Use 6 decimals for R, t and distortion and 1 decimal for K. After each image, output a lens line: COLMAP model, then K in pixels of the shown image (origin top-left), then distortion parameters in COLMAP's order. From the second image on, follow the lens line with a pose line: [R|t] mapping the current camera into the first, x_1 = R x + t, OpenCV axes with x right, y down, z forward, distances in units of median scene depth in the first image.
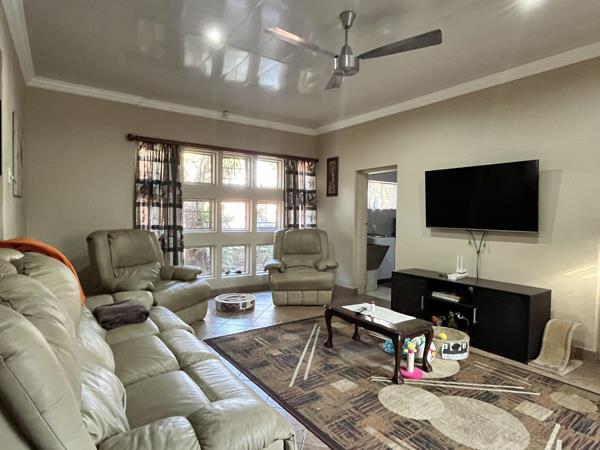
lens RADIAL K [[342.6, 0, 299.8], [0, 342.6, 225.8], [0, 0, 1]] dist [-0.006028, 0.001969]
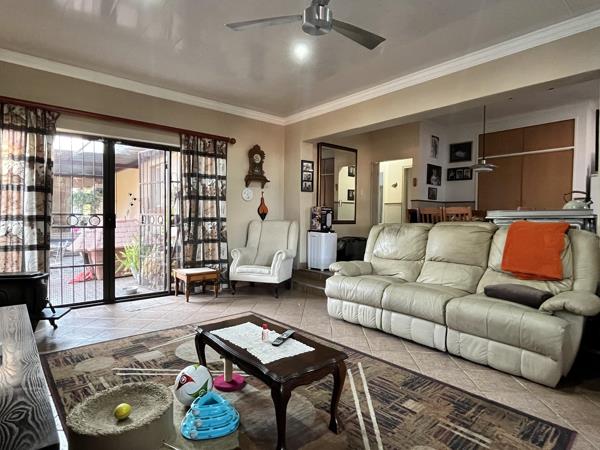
lens RADIAL K [[342.6, 0, 298.7], [0, 342.6, 227.5], [0, 0, 1]] dist [-0.006028, 0.001969]
pose [[-0.994238, -0.025944, -0.104011, 0.253117], [-0.031213, 0.998294, 0.049350, 0.013932], [0.102553, 0.052312, -0.993351, 1.844286]]
